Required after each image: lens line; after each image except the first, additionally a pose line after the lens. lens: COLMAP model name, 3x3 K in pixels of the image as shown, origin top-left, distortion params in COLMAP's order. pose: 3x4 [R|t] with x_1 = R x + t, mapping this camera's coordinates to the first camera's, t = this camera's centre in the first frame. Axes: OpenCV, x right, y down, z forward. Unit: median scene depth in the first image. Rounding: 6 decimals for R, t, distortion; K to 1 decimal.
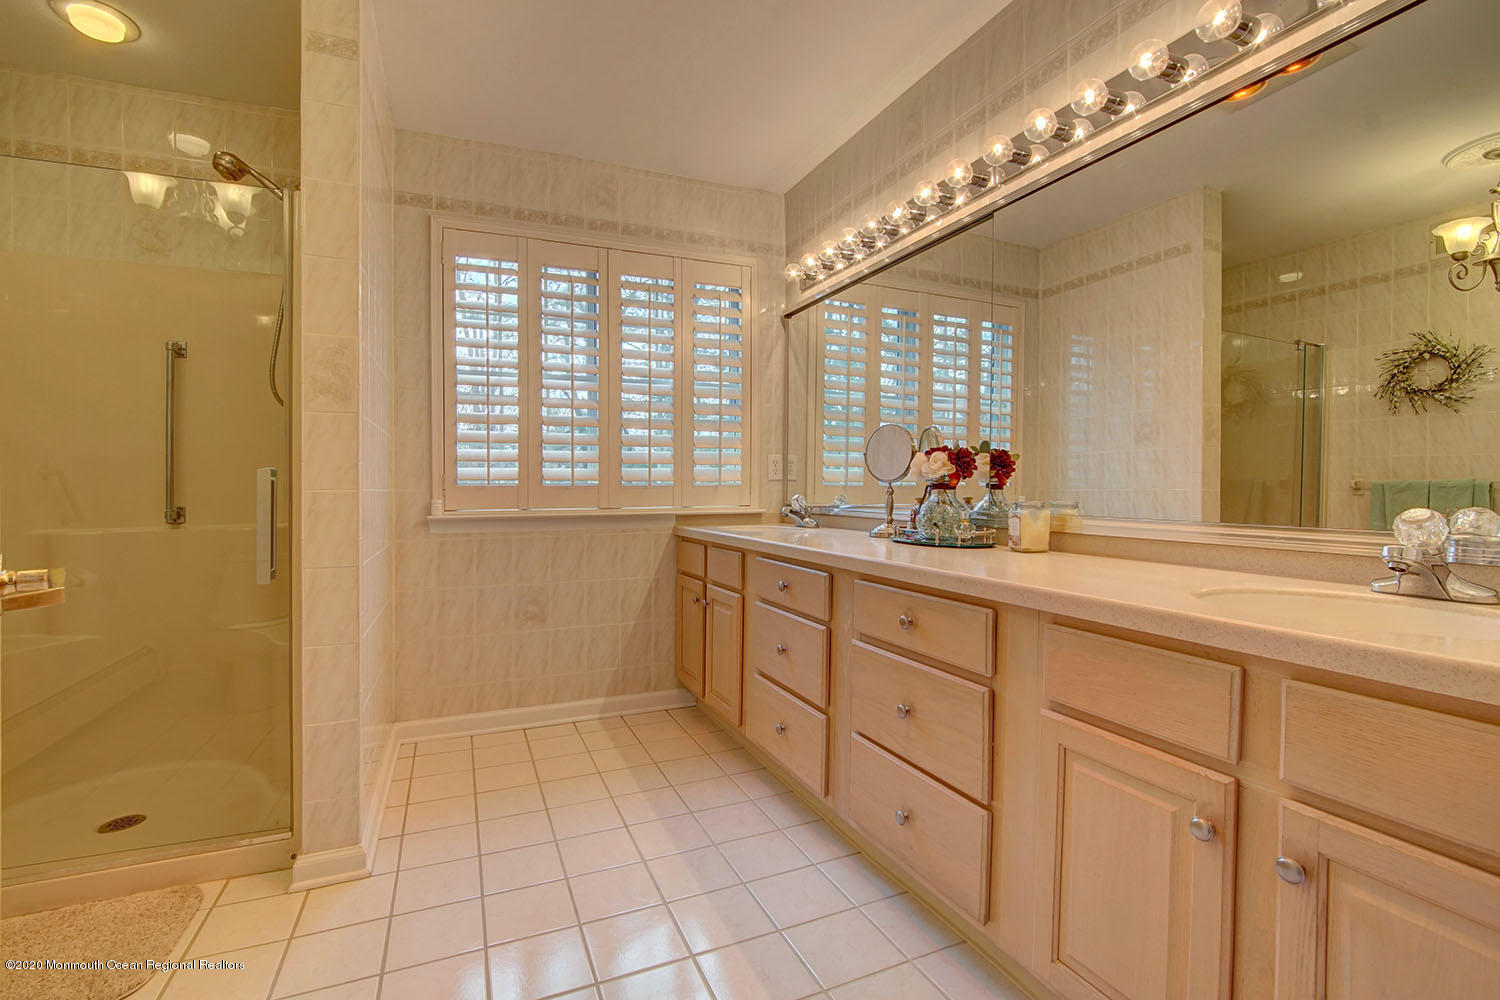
lens RADIAL K [[674.7, 0, 746.1], [0, 674.7, 504.1], [0, 0, 1]] dist [-0.030355, 0.000785]
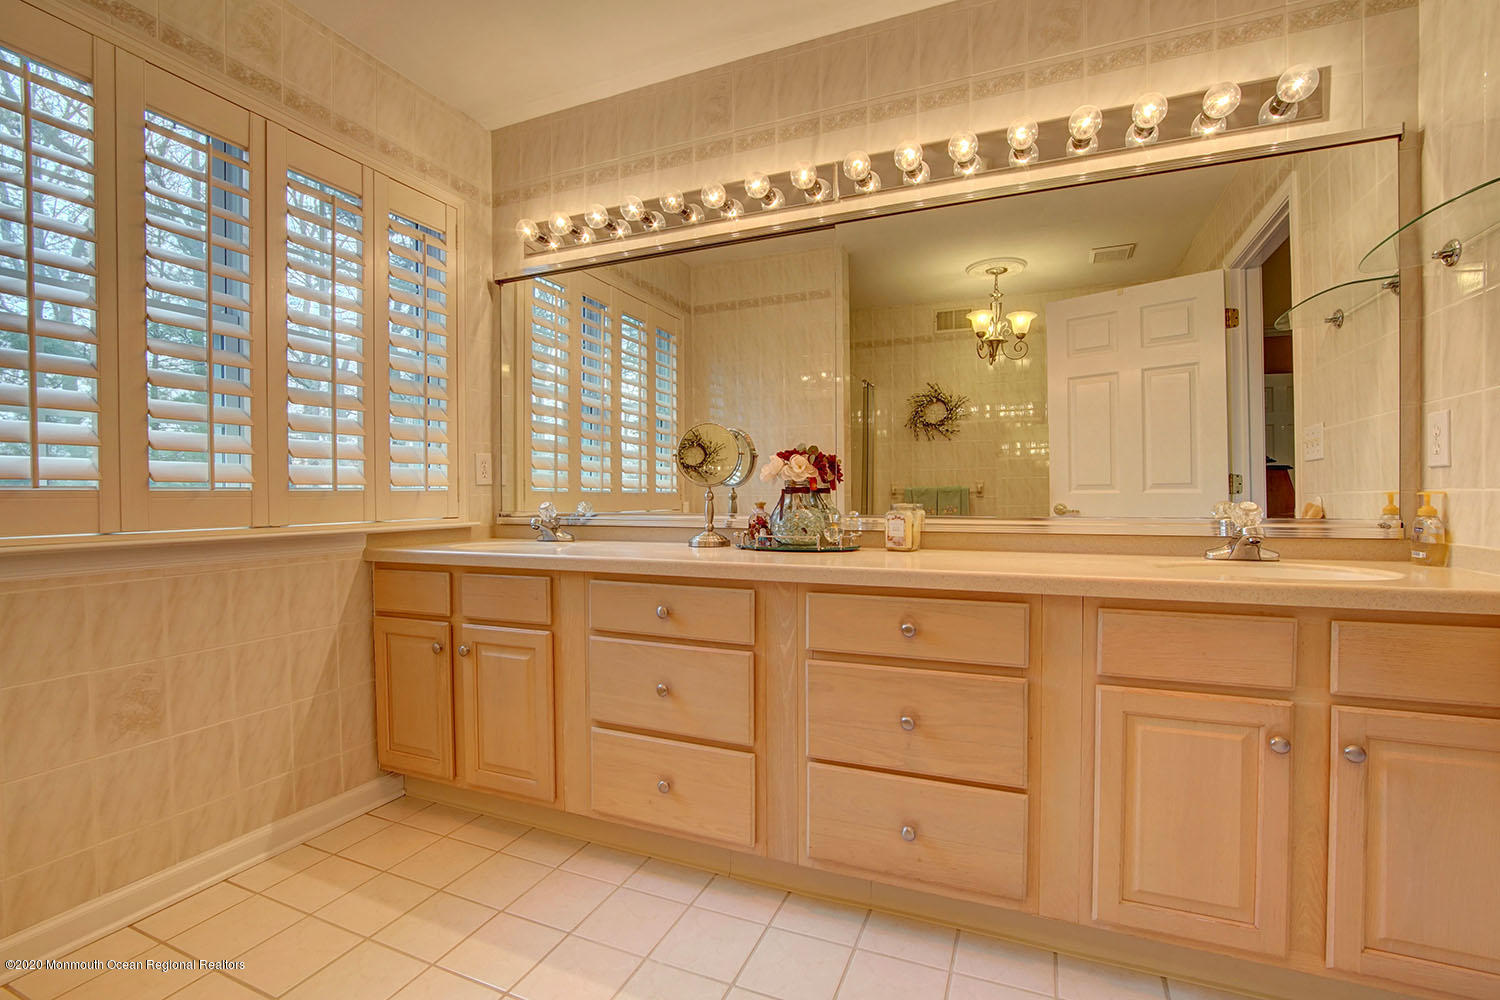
lens RADIAL K [[672.9, 0, 735.2], [0, 672.9, 513.1], [0, 0, 1]] dist [-0.033833, 0.006515]
pose [[0.731213, -0.022335, 0.681783, -0.309835], [0.021722, 0.999719, 0.009453, -0.003154], [-0.681803, 0.007898, 0.731493, 0.240835]]
